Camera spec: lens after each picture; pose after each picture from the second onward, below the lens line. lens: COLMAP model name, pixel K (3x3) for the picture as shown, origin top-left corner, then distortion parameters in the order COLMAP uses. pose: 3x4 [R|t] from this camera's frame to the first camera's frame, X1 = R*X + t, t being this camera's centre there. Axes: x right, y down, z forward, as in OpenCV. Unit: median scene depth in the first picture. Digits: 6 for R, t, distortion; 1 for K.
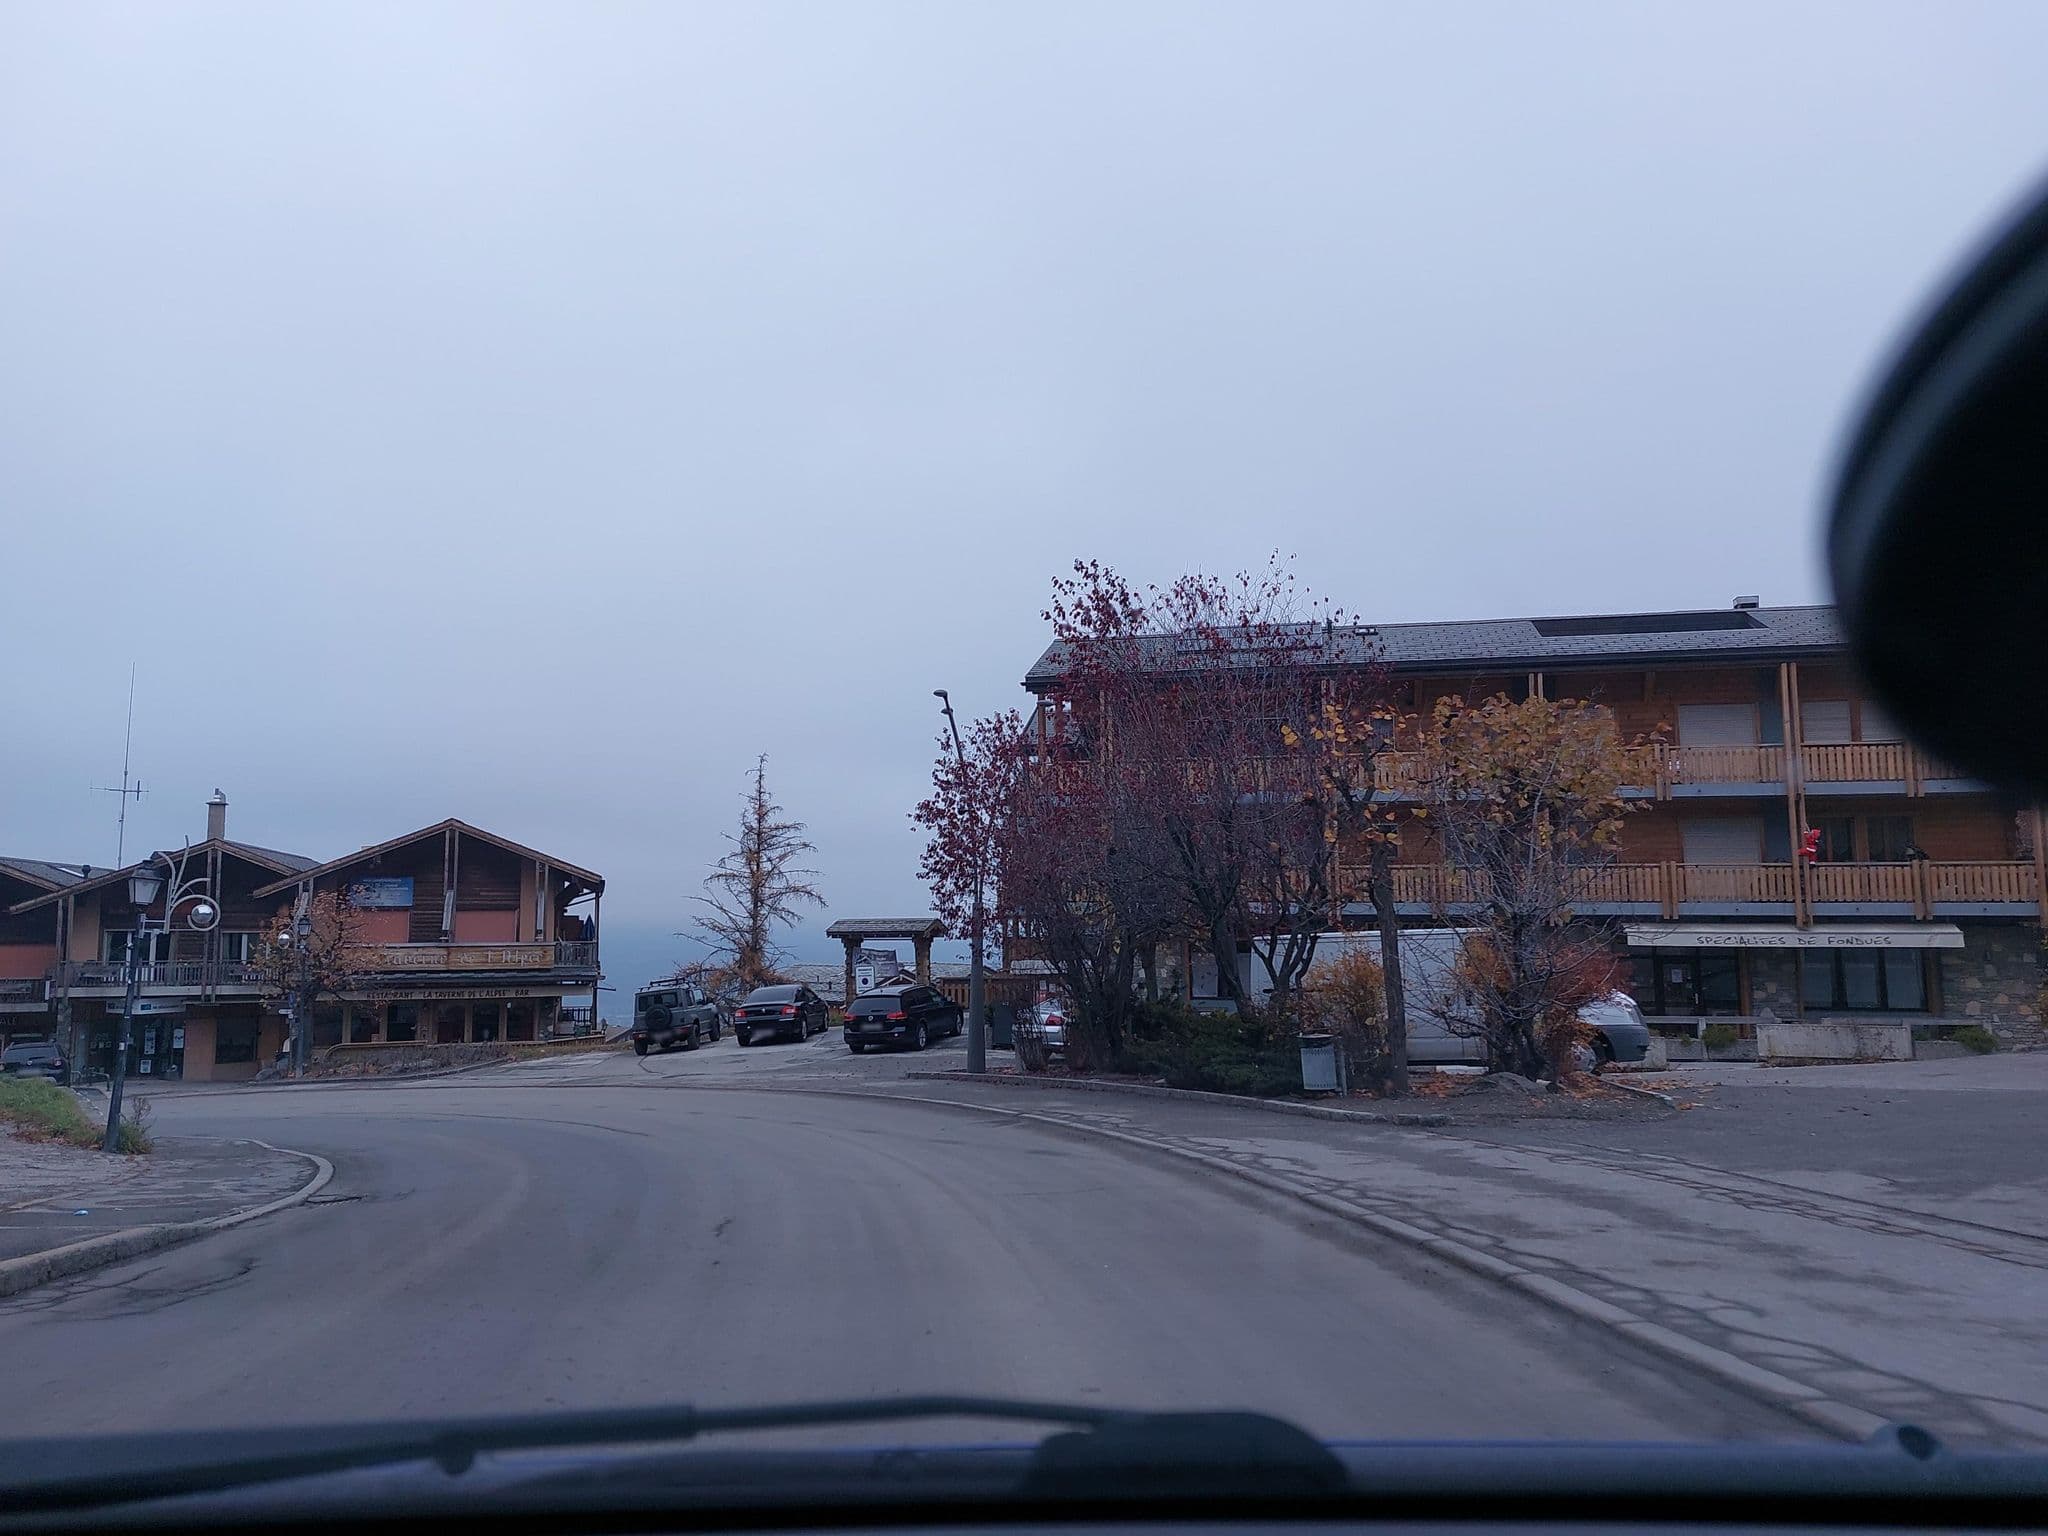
lens RADIAL K [[1439.7, 0, 1012.3], [0, 1439.7, 758.8], [0, 0, 1]] dist [0.104230, -0.144785]
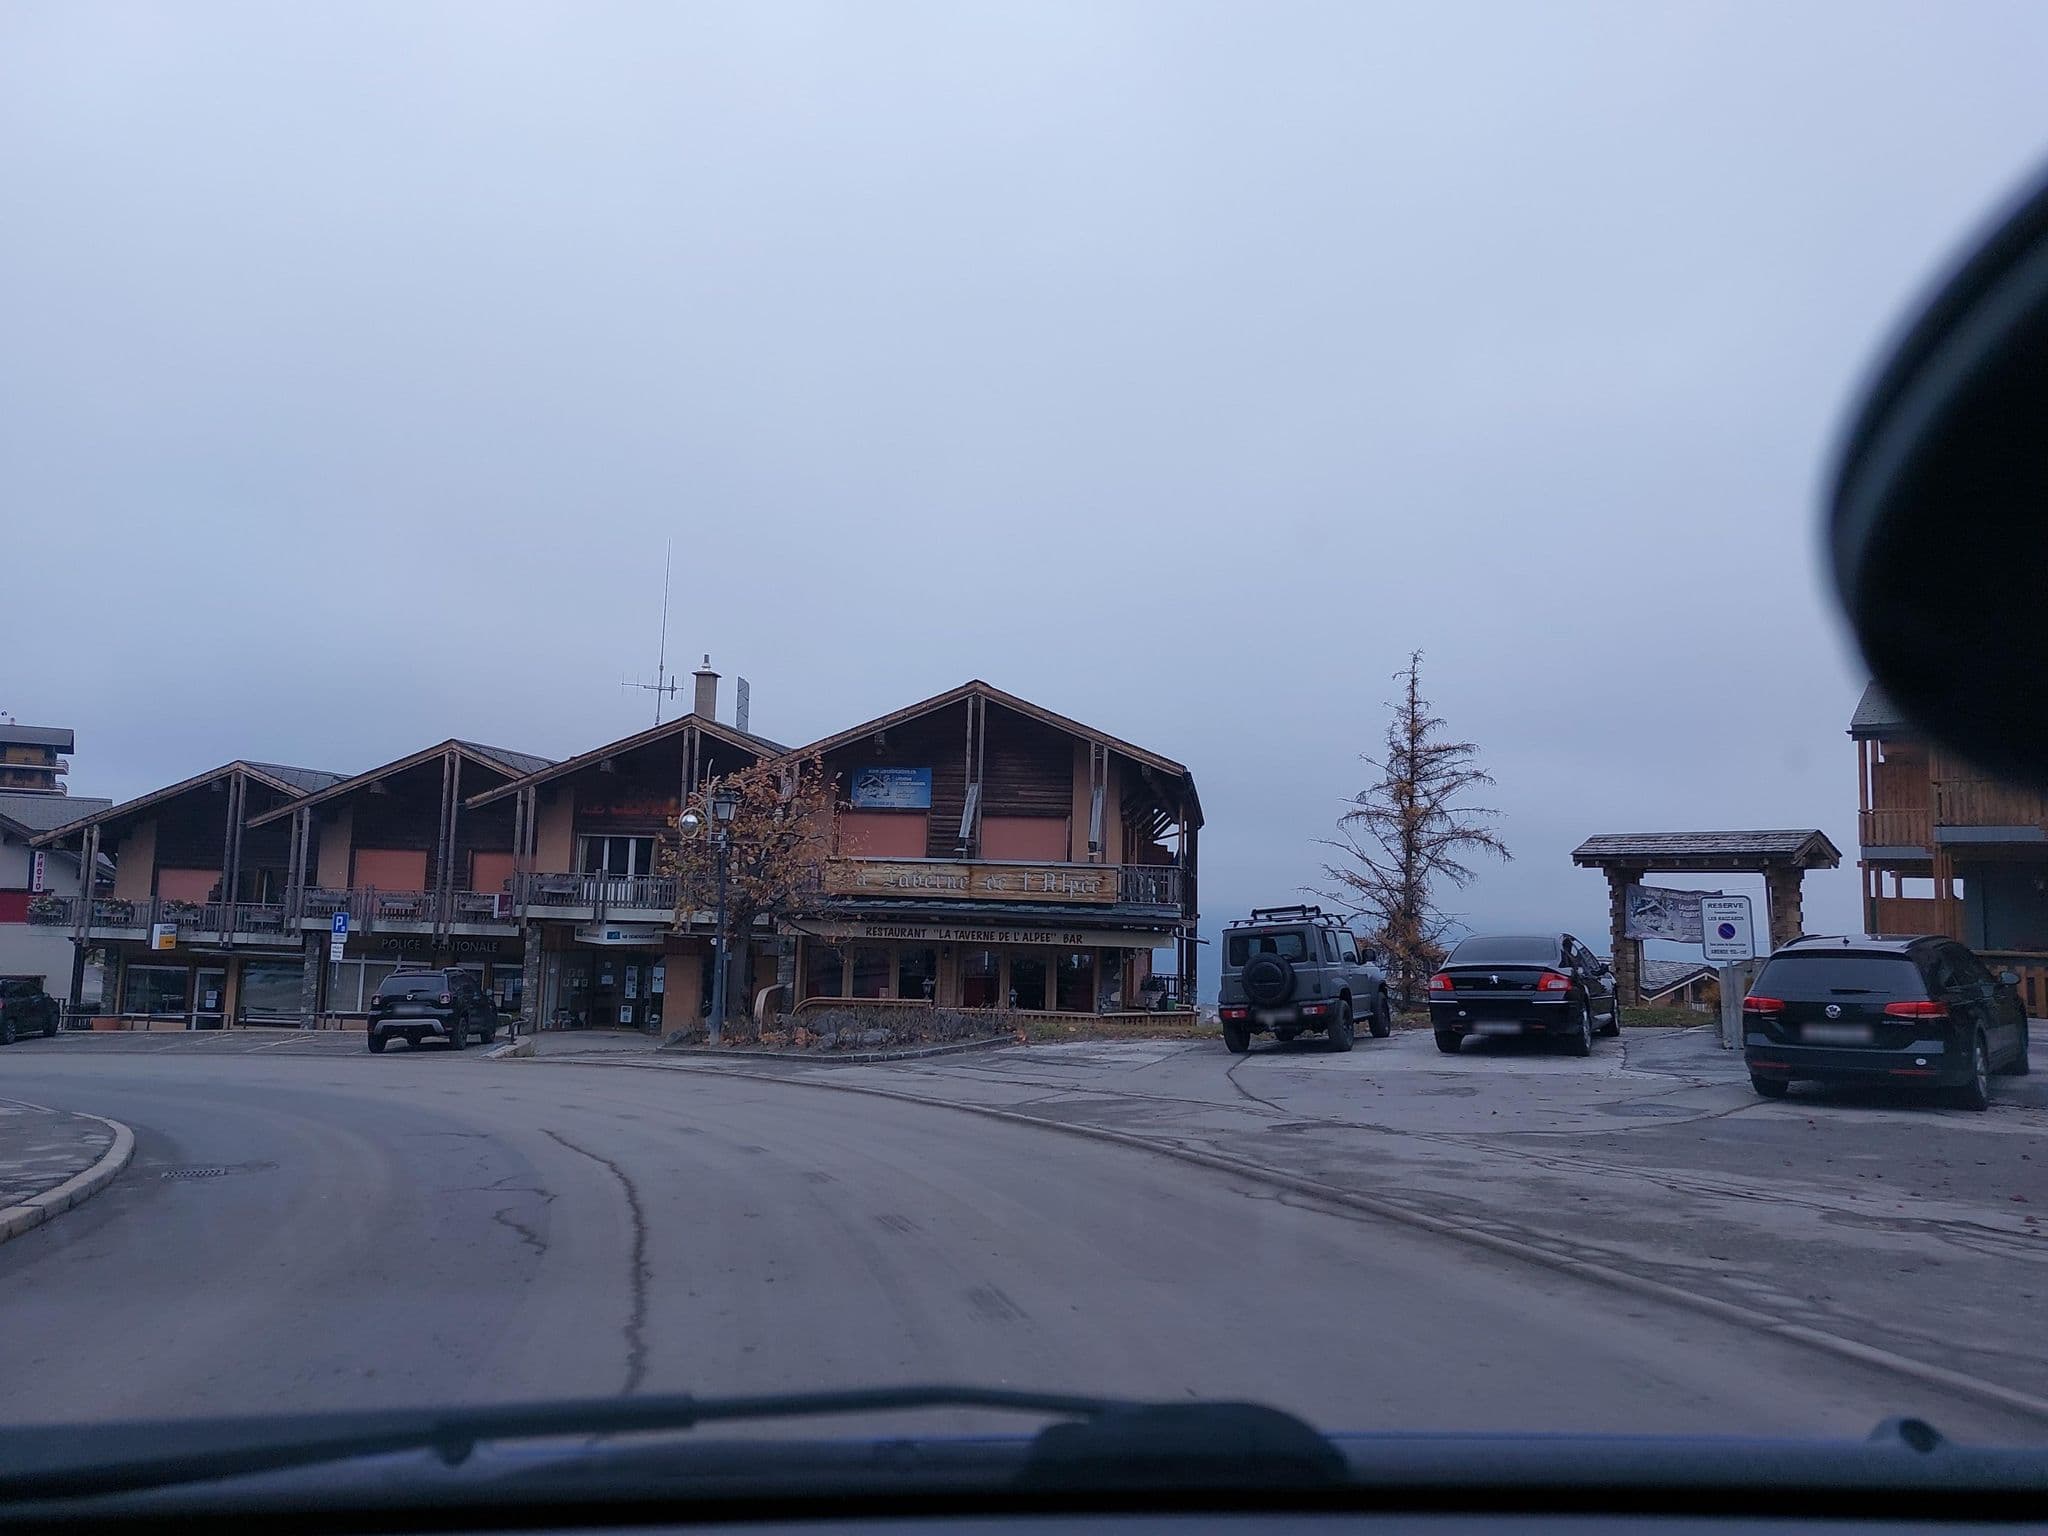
lens RADIAL K [[1439.7, 0, 1012.3], [0, 1439.7, 758.8], [0, 0, 1]] dist [0.104230, -0.144785]
pose [[0.910954, -0.009071, -0.412408, -0.091510], [0.011508, 0.999928, 0.003427, 0.076866], [0.412347, -0.007868, 0.910993, 0.395322]]
